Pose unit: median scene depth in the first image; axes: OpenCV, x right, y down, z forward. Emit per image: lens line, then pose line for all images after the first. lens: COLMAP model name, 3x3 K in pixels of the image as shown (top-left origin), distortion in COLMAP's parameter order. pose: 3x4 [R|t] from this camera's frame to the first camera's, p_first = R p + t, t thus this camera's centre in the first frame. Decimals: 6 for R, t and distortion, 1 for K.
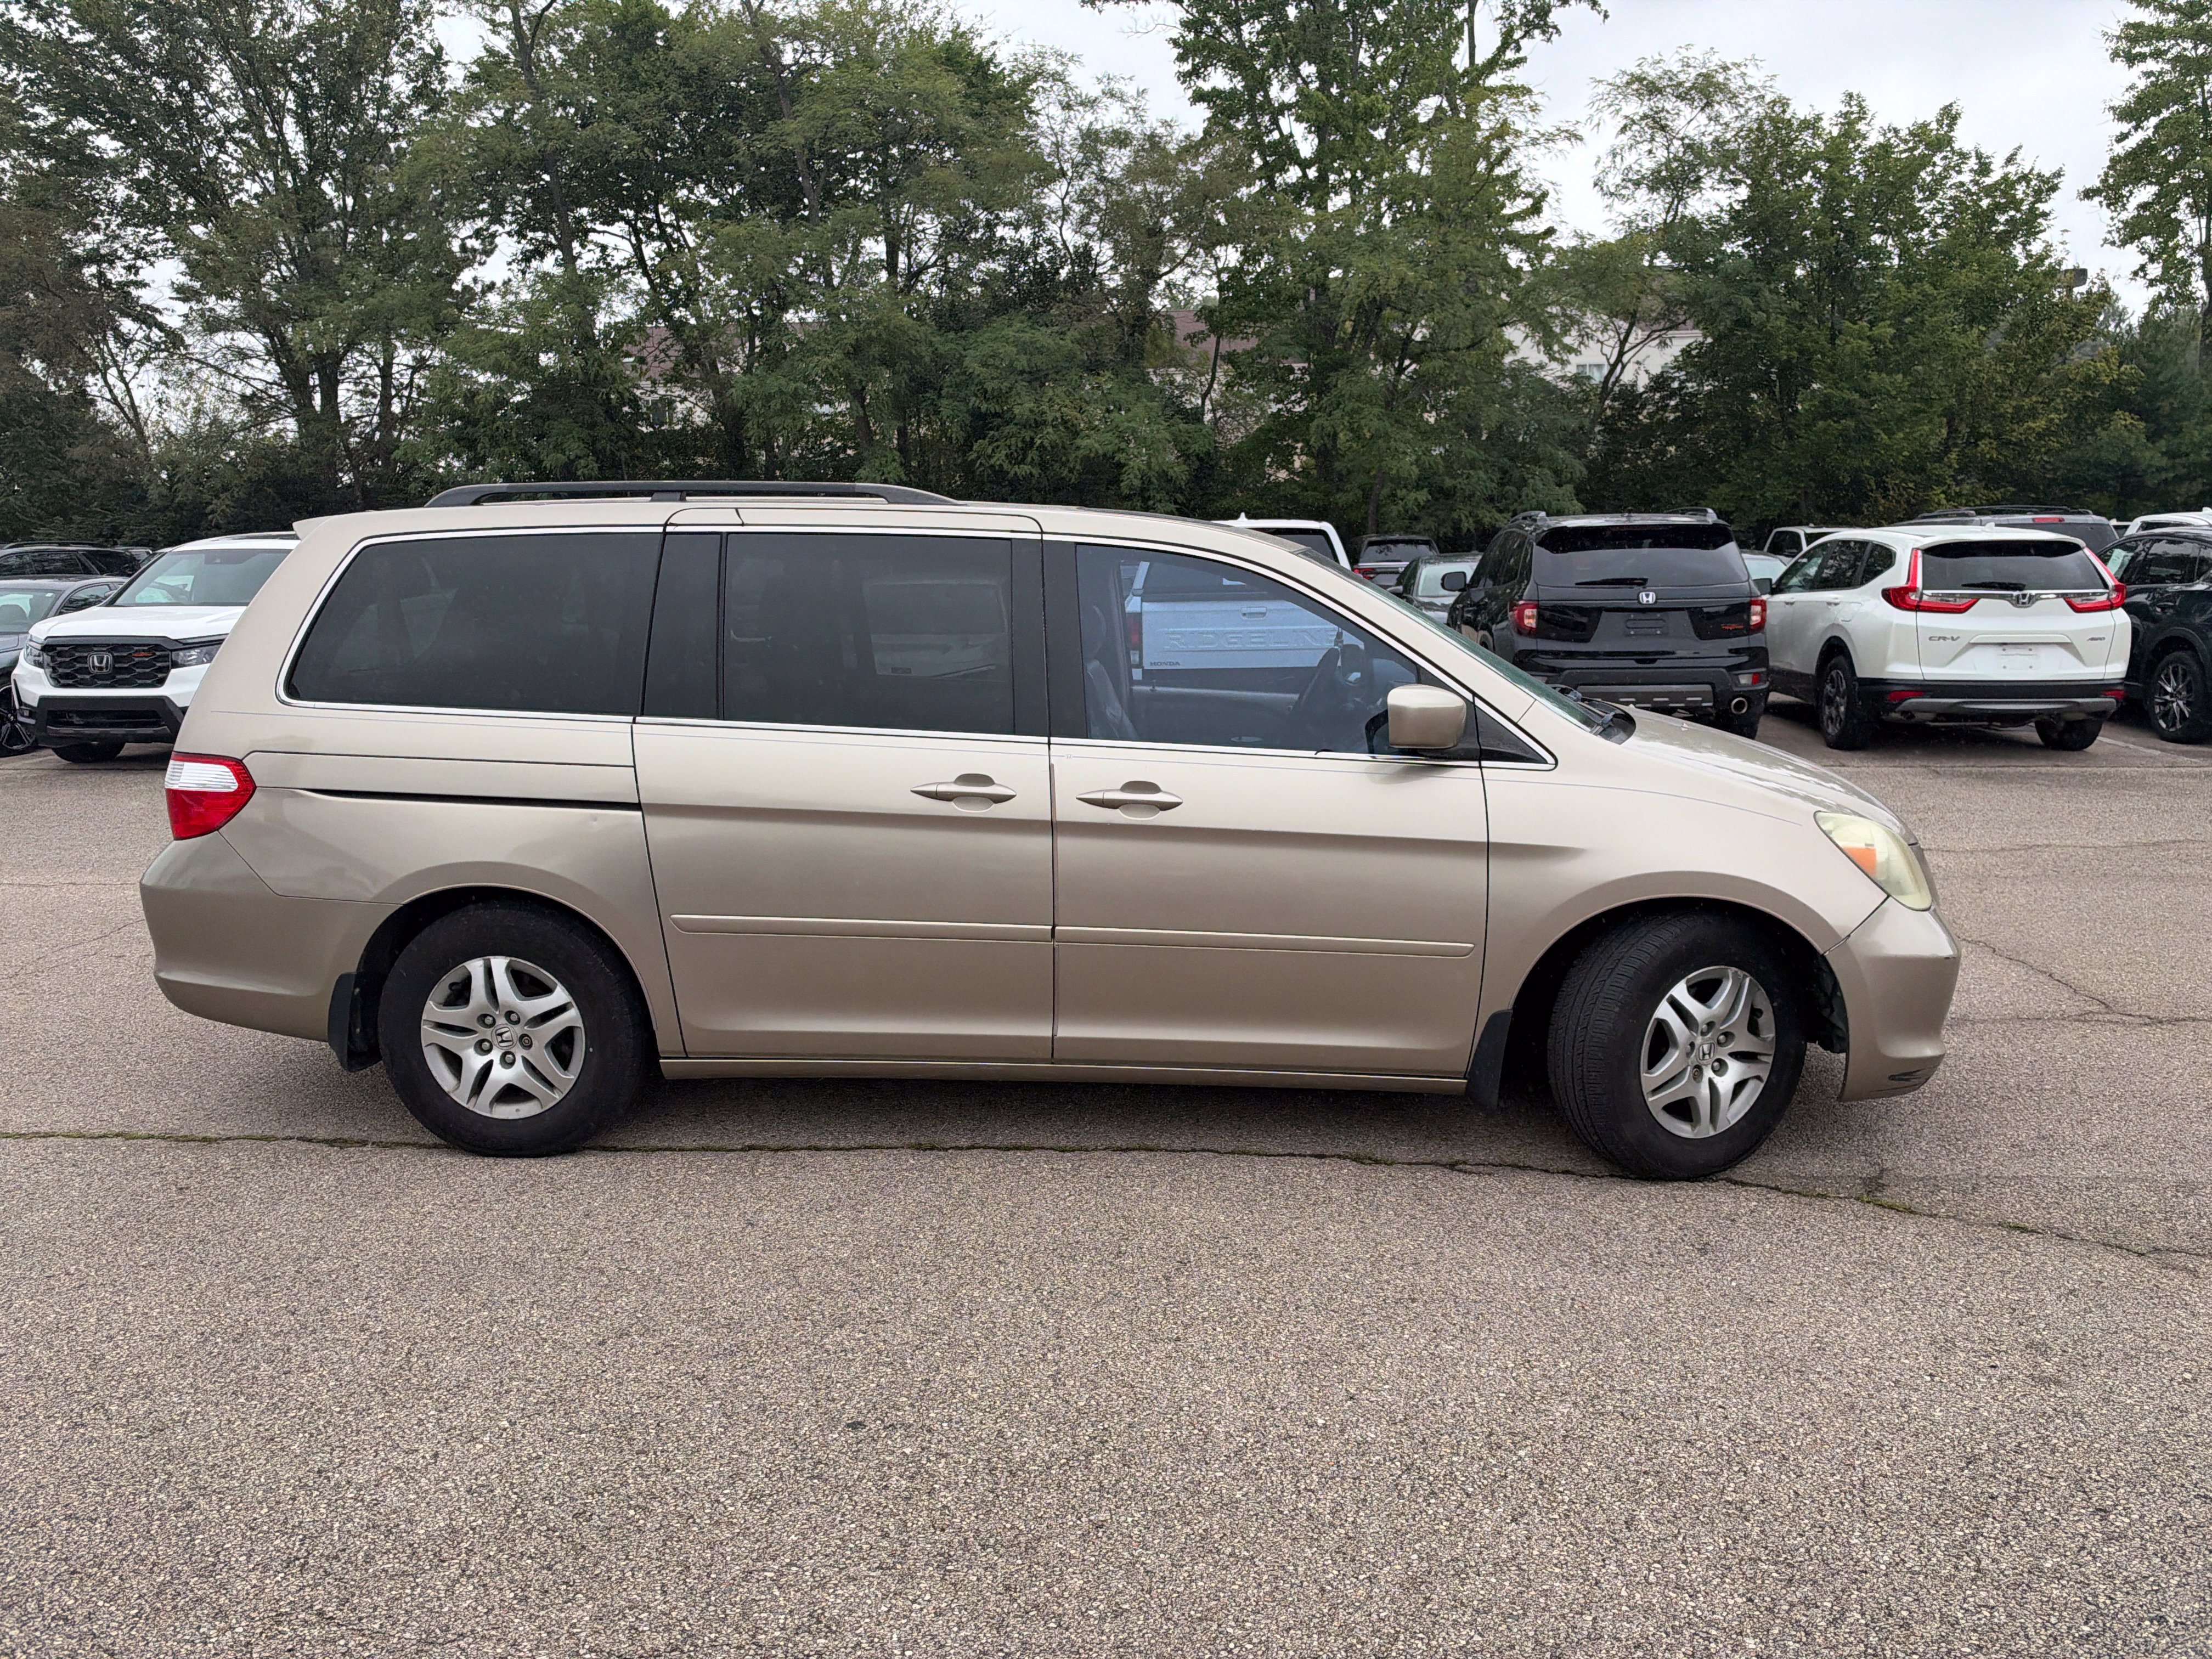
lens RADIAL K [[1620.6, 0, 1121.1], [0, 1620.6, 795.2], [0, 0, 1]] dist [0.003200, -0.022074]
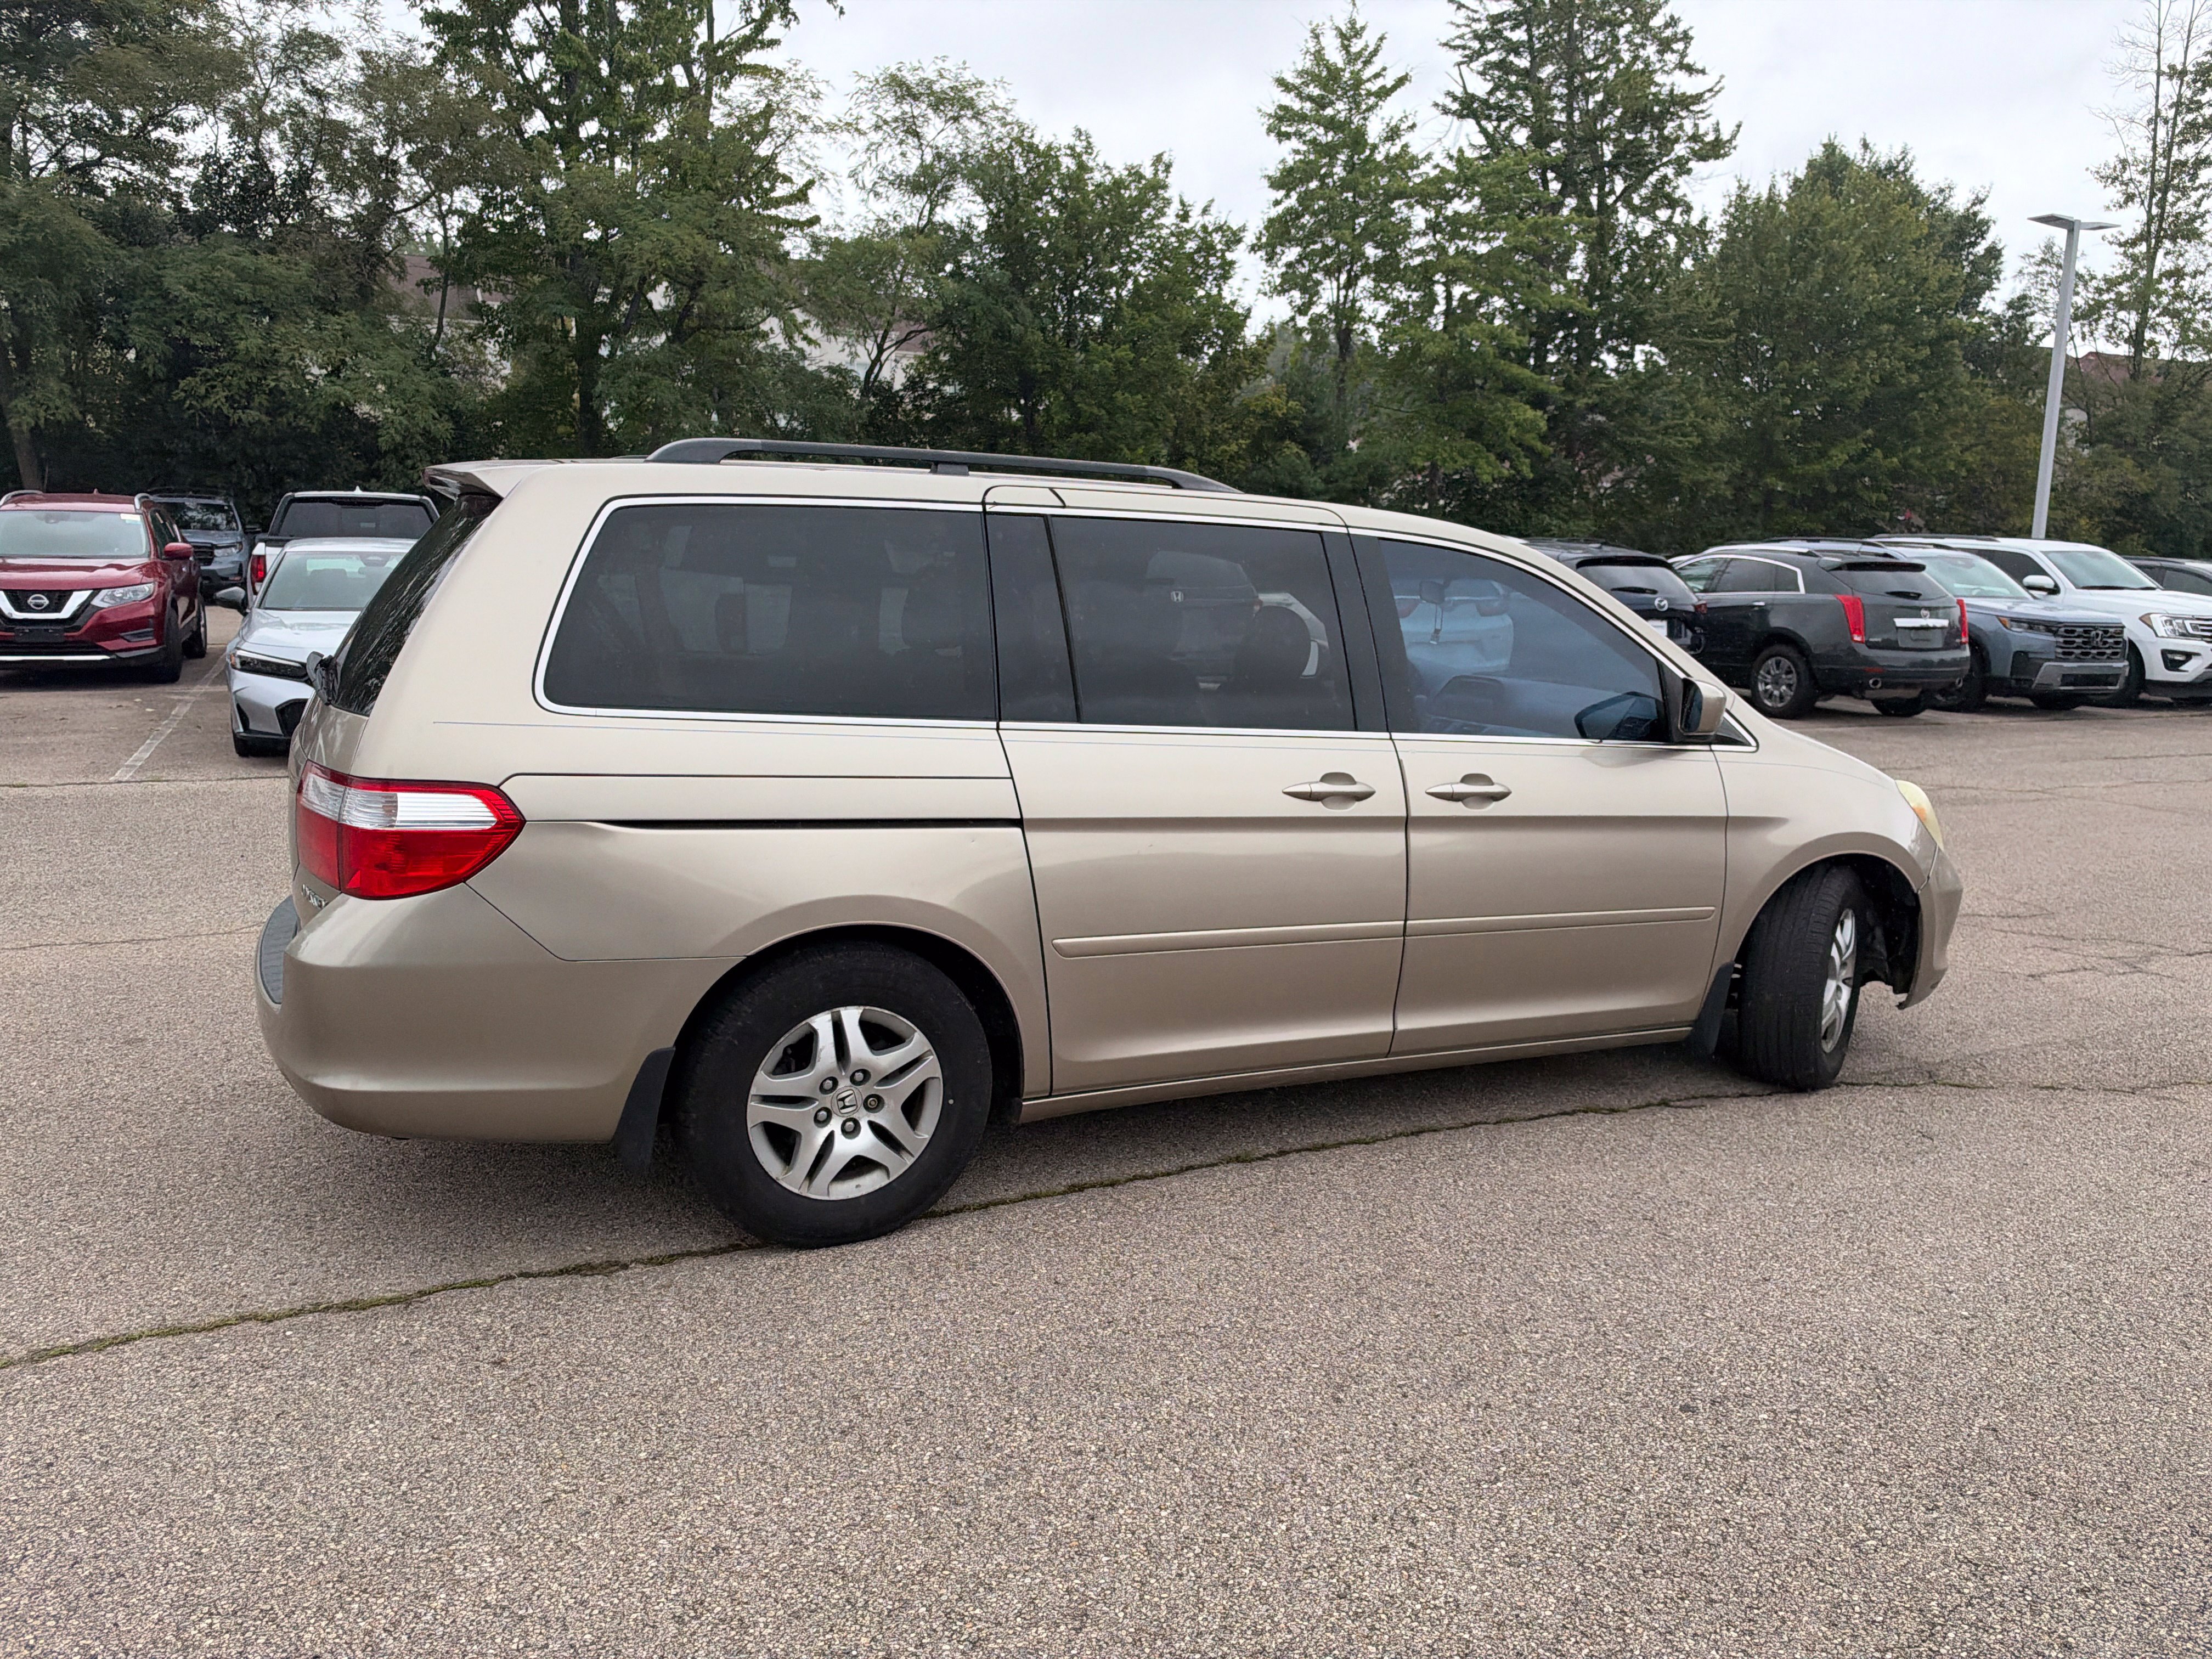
lens RADIAL K [[1620.6, 0, 1121.3], [0, 1620.6, 812.4], [0, 0, 1]] dist [0.003200, -0.022074]
pose [[0.867664, -0.045552, 0.495059, -0.670793], [0.035342, 0.998926, 0.029972, -0.021946], [-0.495893, -0.008510, 0.868342, 0.201938]]
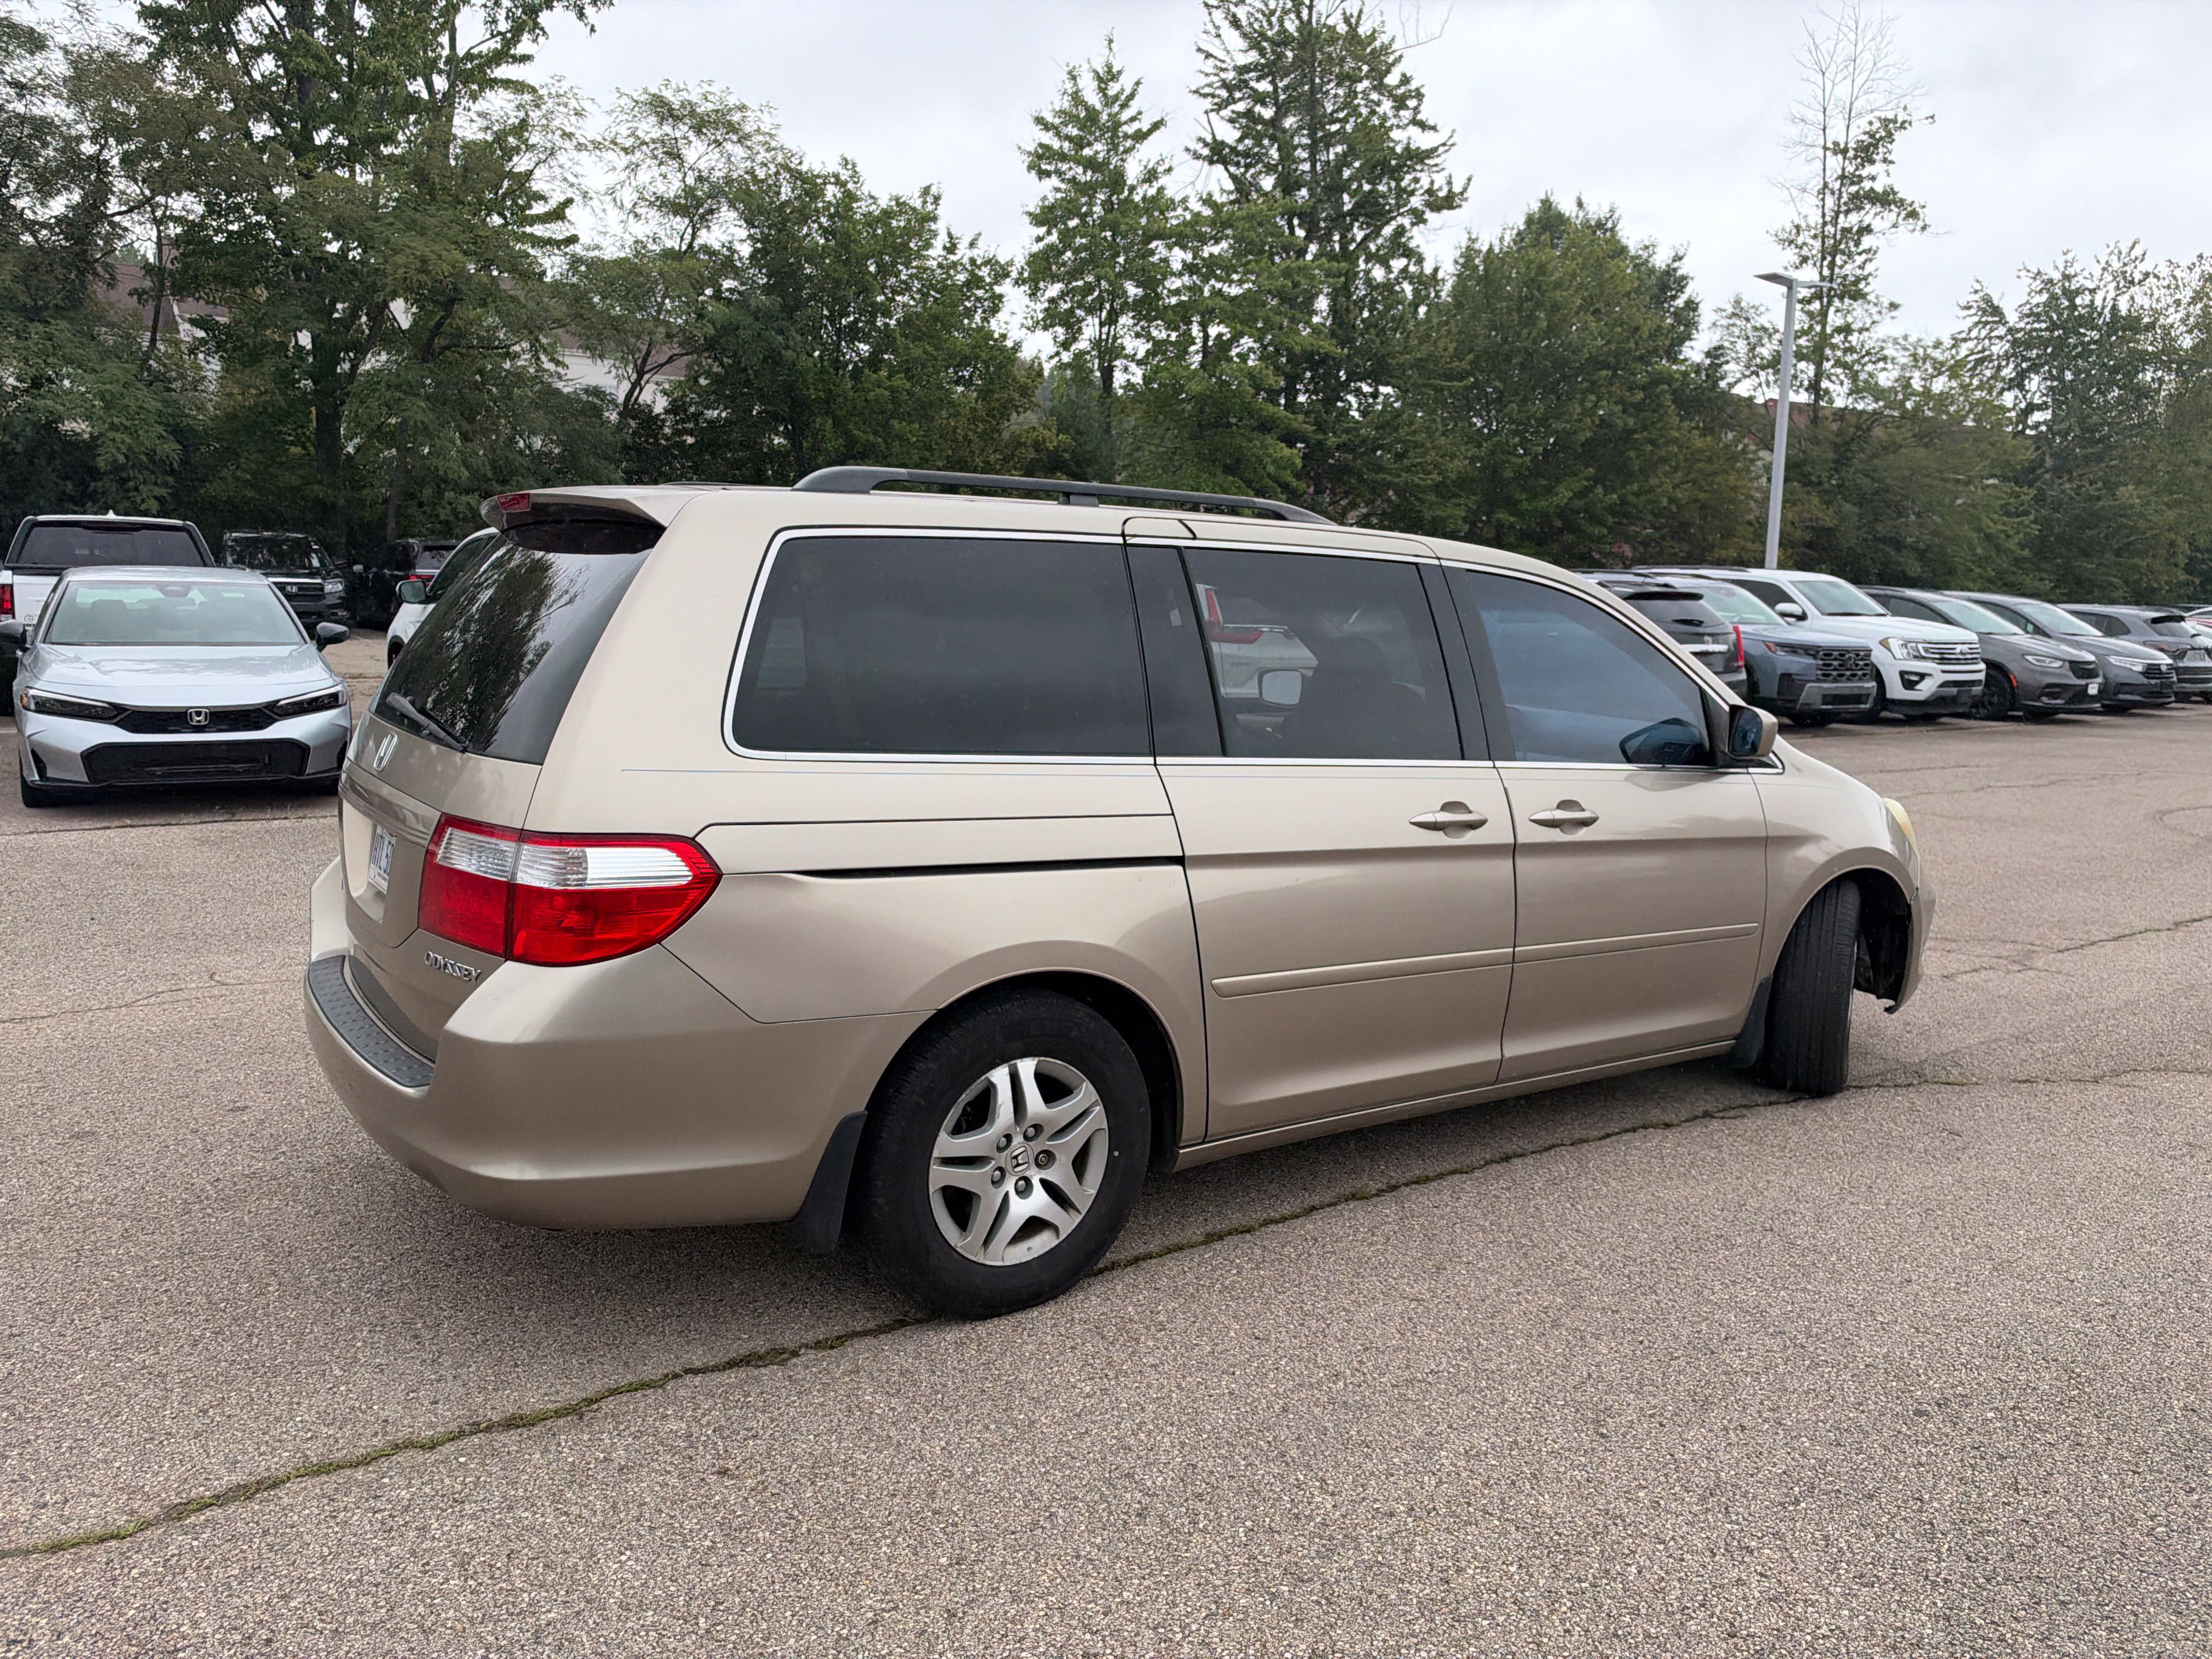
lens RADIAL K [[1620.6, 0, 1124.2], [0, 1620.6, 785.3], [0, 0, 1]] dist [0.003200, -0.022074]
pose [[0.774532, -0.044737, 0.630950, -0.842562], [0.054894, 0.998486, 0.003411, -0.036337], [-0.630148, 0.031993, 0.775816, 0.345380]]
